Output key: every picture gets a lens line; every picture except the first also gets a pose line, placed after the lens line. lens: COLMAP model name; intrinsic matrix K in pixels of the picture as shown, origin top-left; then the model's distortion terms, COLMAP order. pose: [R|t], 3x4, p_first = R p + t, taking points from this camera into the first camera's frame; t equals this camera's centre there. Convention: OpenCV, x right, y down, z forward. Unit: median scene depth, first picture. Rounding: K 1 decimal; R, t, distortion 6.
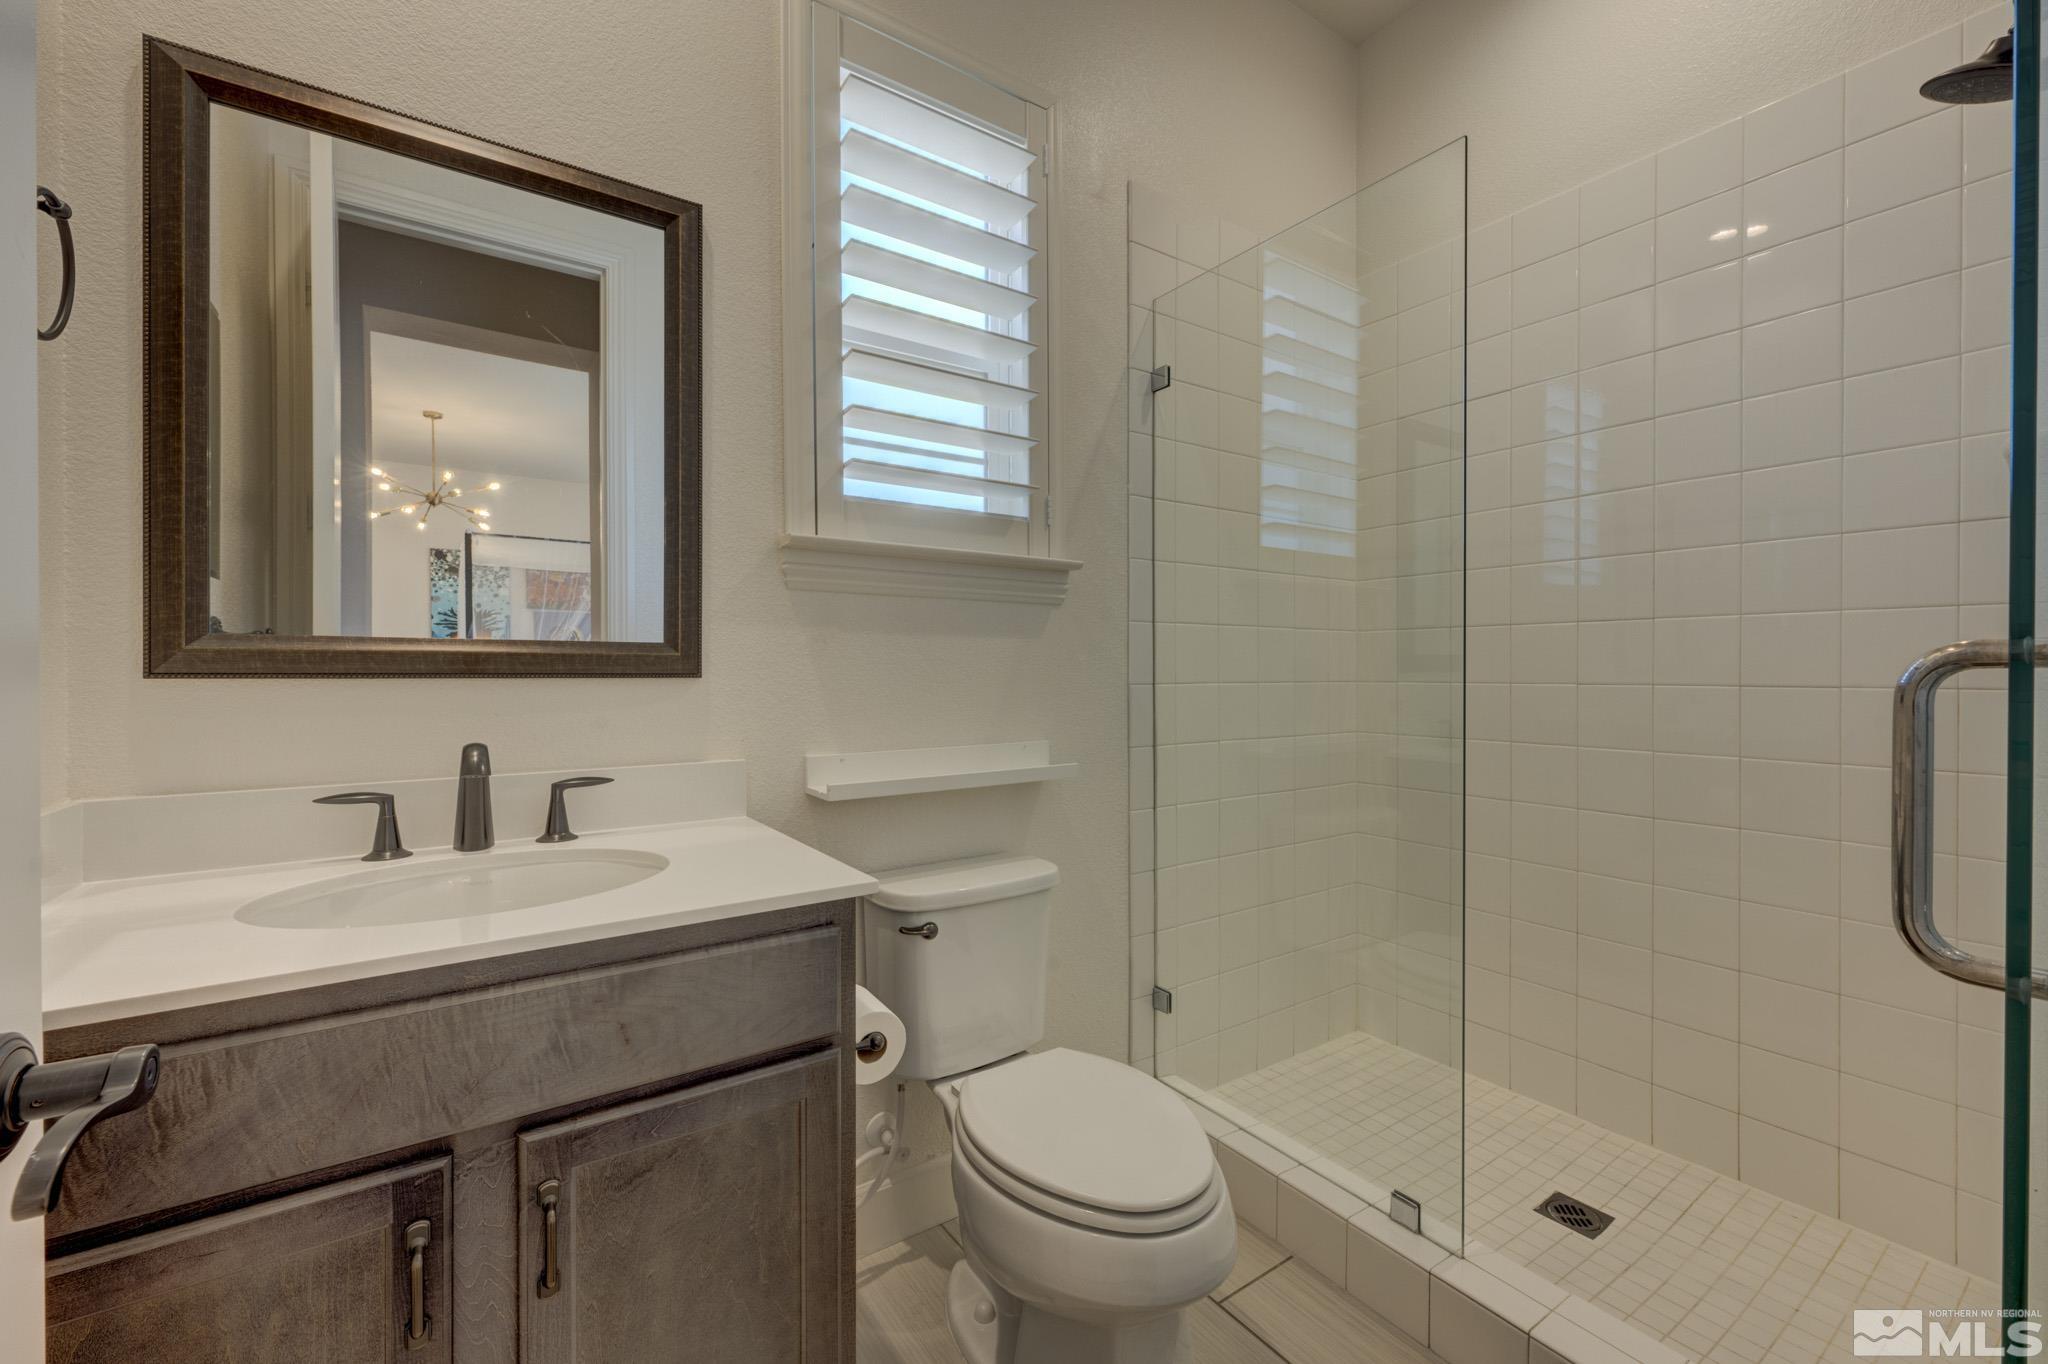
lens RADIAL K [[831.1, 0, 1024.0], [0, 831.1, 682.0], [0, 0, 1]] dist [0.000023, -0.000005]
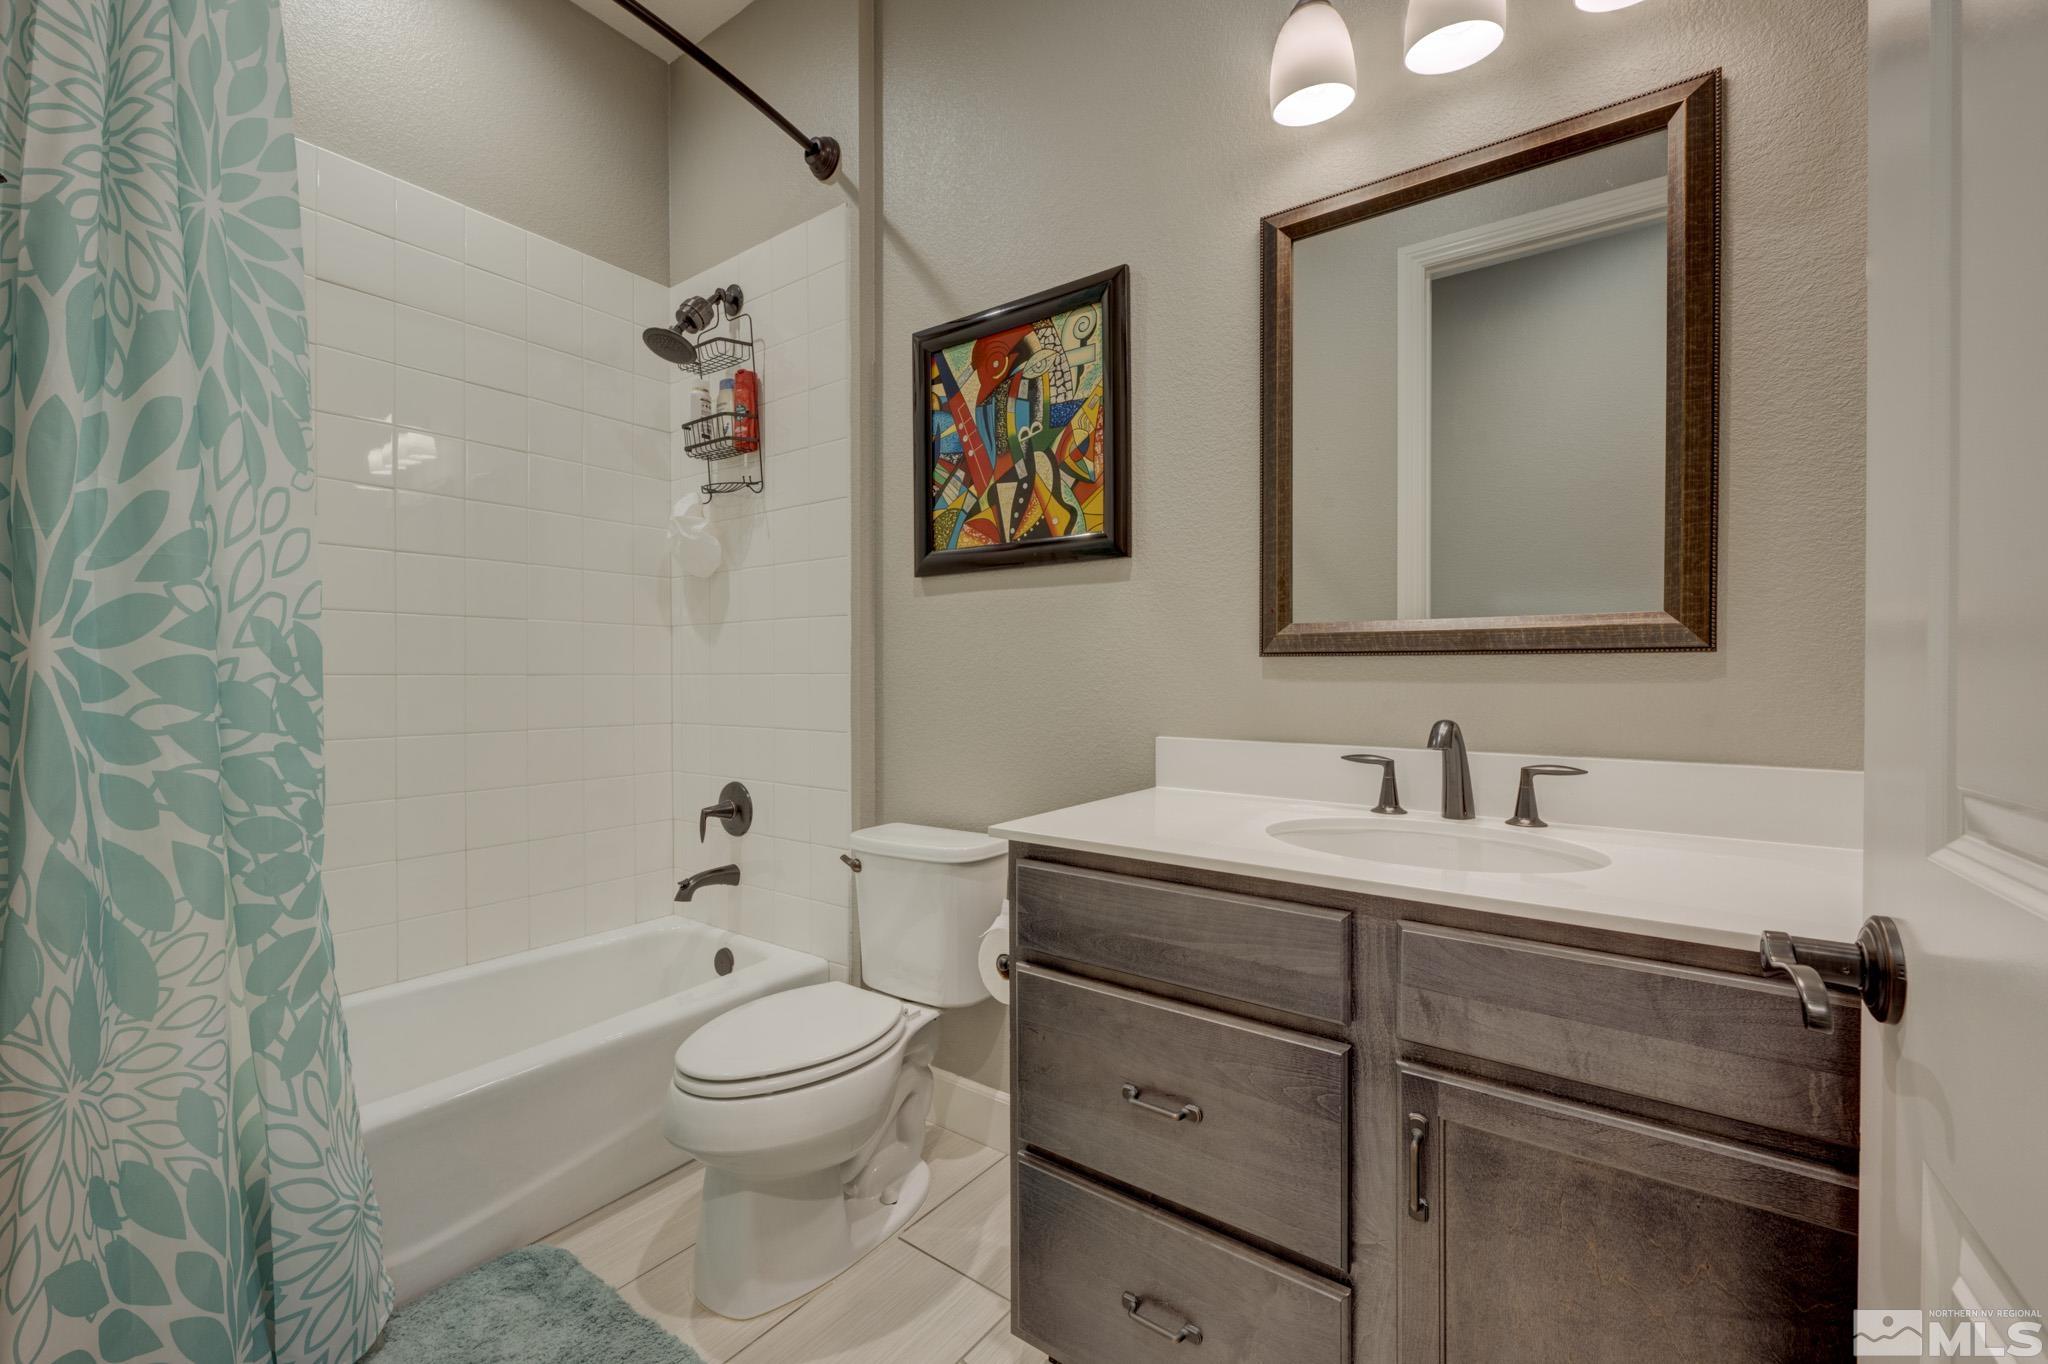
lens RADIAL K [[821.1, 0, 1024.0], [0, 821.1, 682.0], [0, 0, 1]] dist [0.000063, -0.000005]
pose [[0.341672, 0.025008, -0.939487, 0.156164], [-0.003497, 0.999673, 0.025338, -0.002622], [0.939813, -0.005372, 0.341647, 0.107444]]
